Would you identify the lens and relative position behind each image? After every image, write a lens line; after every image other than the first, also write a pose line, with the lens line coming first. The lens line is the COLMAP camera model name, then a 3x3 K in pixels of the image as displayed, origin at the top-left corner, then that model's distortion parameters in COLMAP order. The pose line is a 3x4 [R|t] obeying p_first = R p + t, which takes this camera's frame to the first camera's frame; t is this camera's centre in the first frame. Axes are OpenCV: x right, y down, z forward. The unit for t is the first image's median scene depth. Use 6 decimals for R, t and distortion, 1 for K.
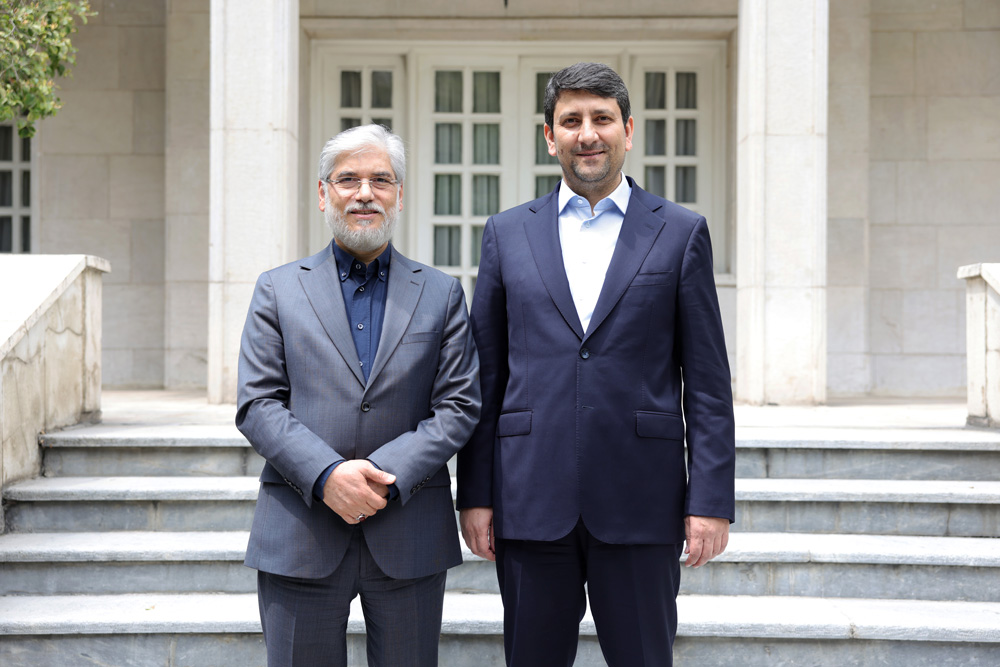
lens RADIAL K [[1303.9, 0, 500.0], [0, 1303.9, 333.5], [0, 0, 1]] dist [0.111607, 0.017841]
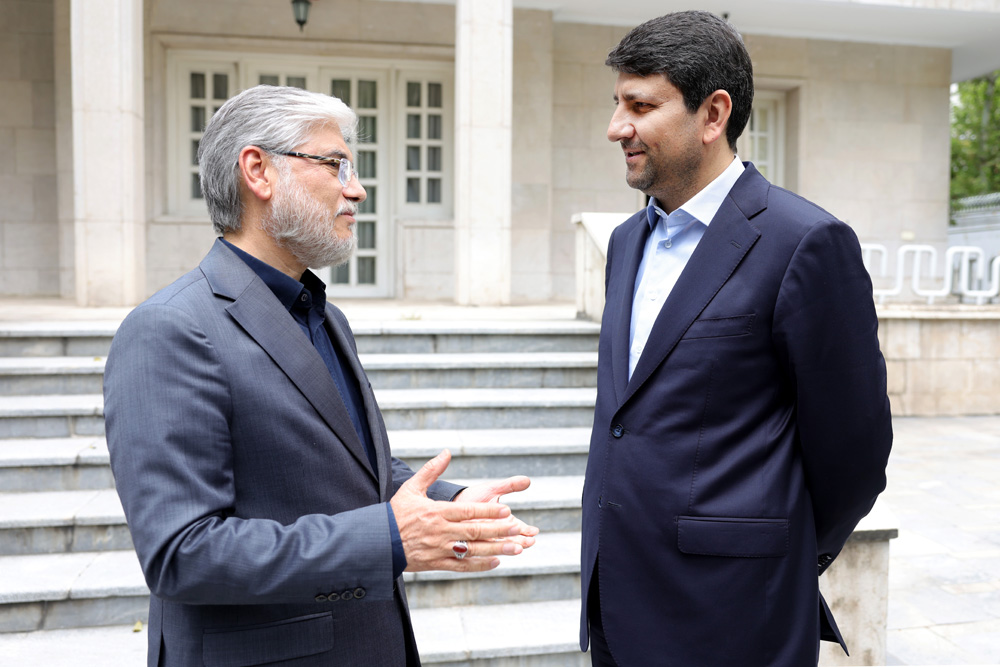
lens RADIAL K [[864.1, 0, 500.0], [0, 864.1, 333.5], [0, 0, 1]] dist [-0.005352, 0.013716]
pose [[0.986366, -0.008794, 0.164332, 0.112565], [-0.005028, 0.996494, 0.083509, 0.003327], [-0.164490, -0.083197, 0.982864, 0.009233]]
